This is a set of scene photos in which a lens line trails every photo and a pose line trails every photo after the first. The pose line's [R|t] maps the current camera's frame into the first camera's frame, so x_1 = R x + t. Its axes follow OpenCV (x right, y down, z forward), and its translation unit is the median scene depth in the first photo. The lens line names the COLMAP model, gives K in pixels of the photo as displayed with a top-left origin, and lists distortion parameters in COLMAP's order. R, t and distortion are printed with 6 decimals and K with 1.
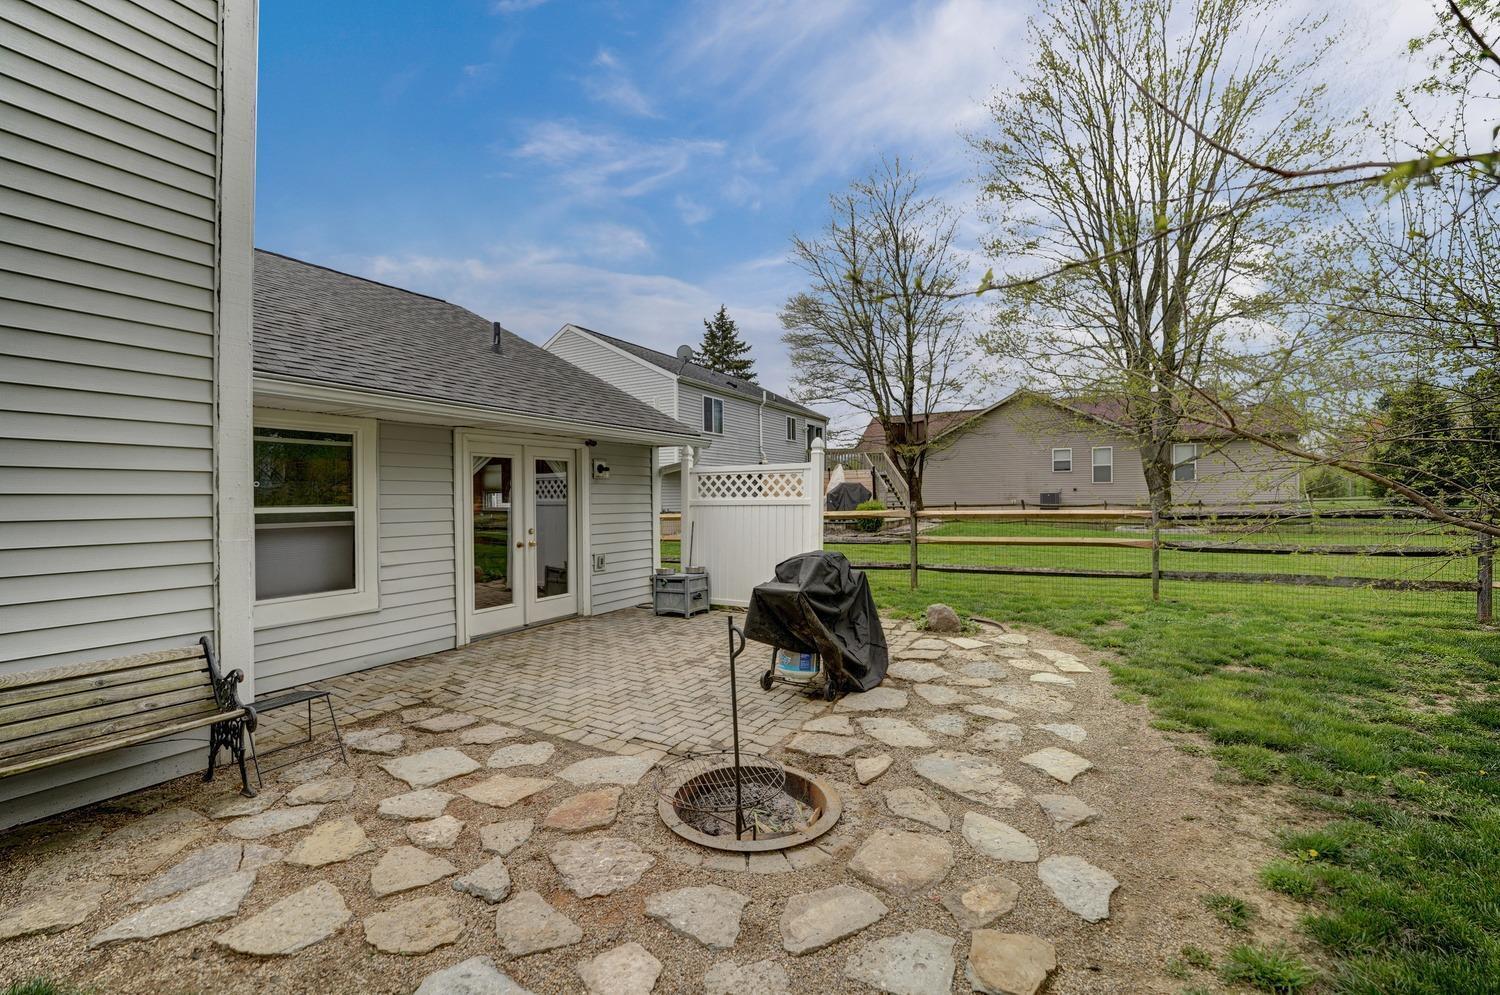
lens RADIAL K [[627.9, 0, 750.0], [0, 627.9, 497.5], [0, 0, 1]] dist [-0.017964, -0.000199]
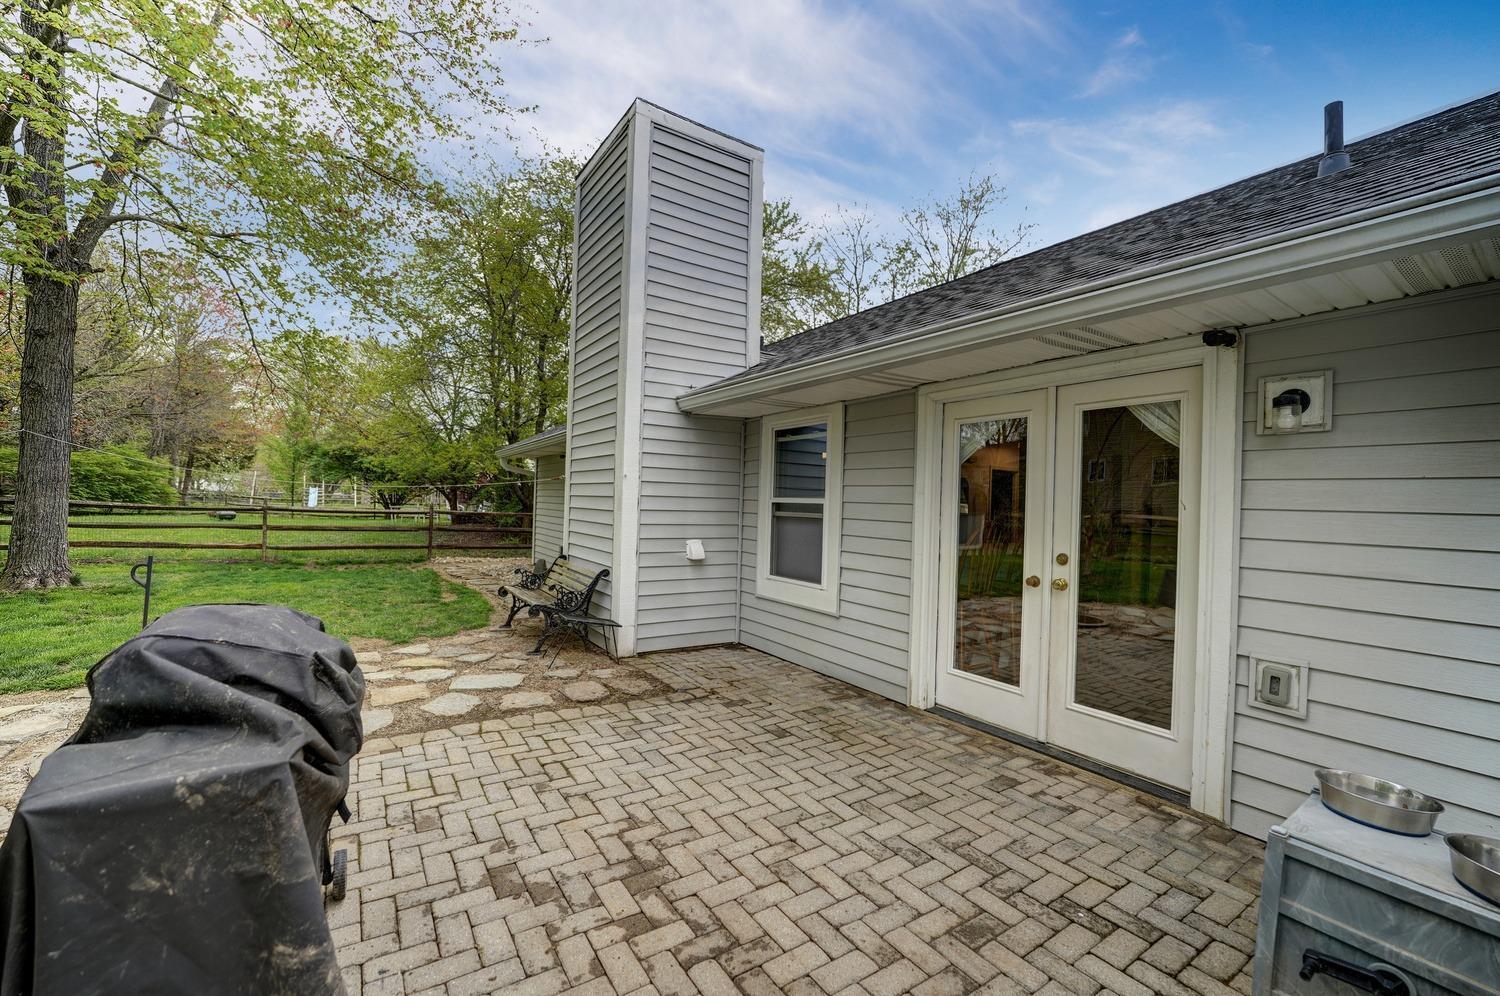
lens RADIAL K [[627.9, 0, 750.0], [0, 627.9, 498.0], [0, 0, 1]] dist [-0.017964, -0.000199]
pose [[-0.476526, -0.009542, -0.879109, 0.219975], [-0.020103, 0.999798, 0.000045, 0.013375], [0.878931, 0.017694, -0.476621, 1.151793]]
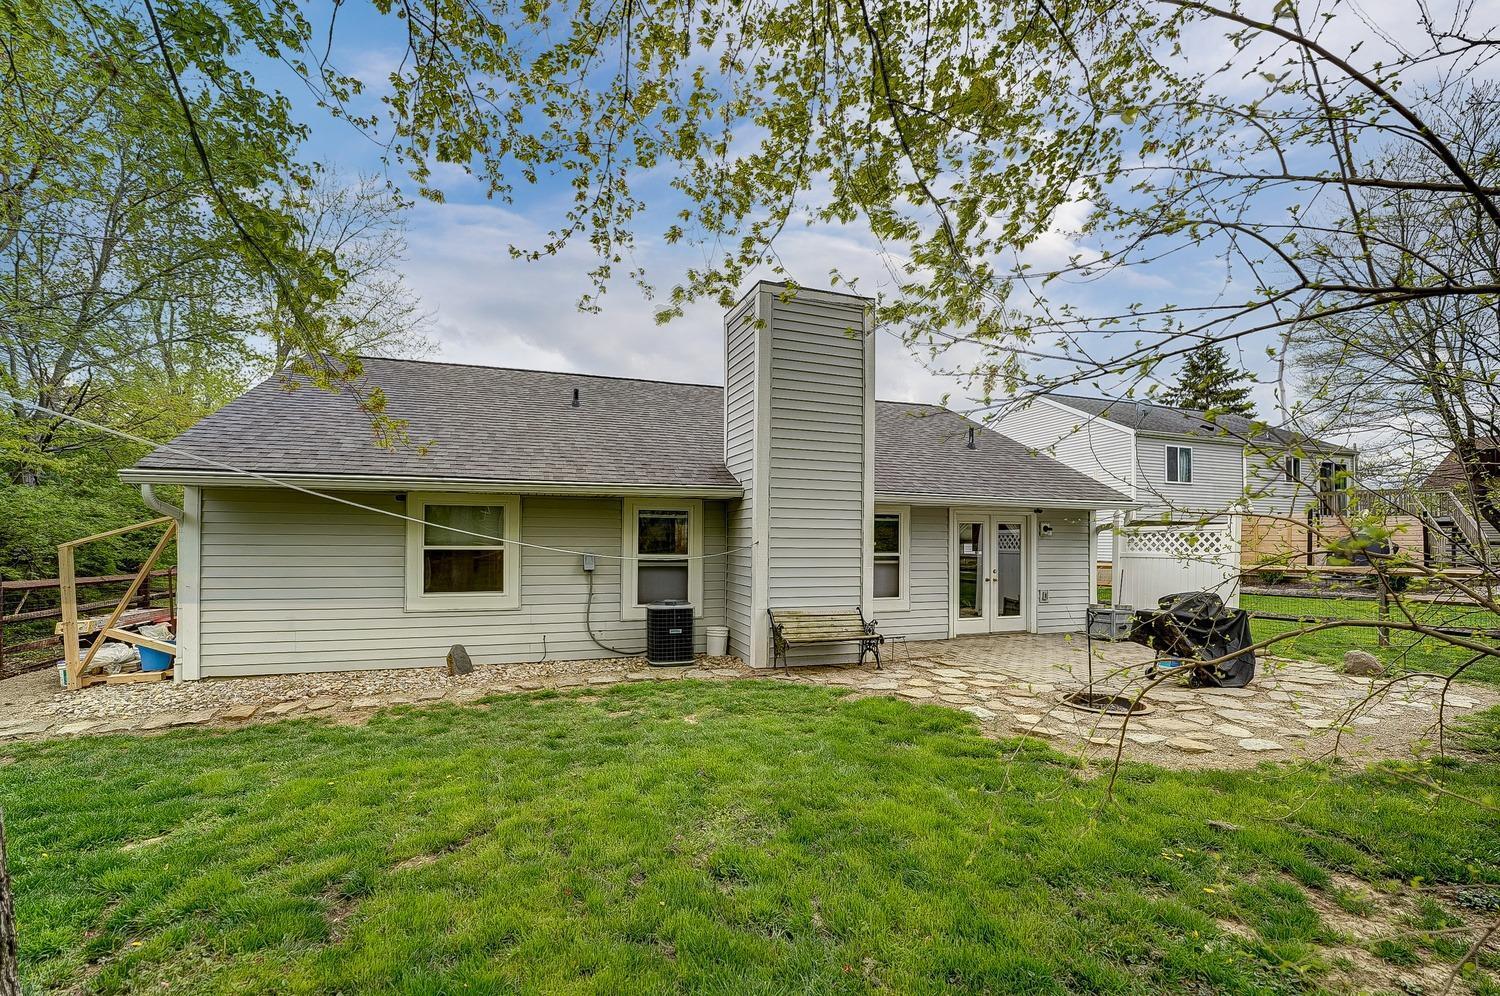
lens RADIAL K [[647.1, 0, 729.5], [0, 647.1, 536.3], [0, 0, 1]] dist [-0.033905, -0.000105]
pose [[0.752439, 0.007370, -0.658620, 0.216051], [-0.012479, 0.999917, -0.003067, -0.020197], [0.658543, 0.010526, 0.752469, -0.668551]]
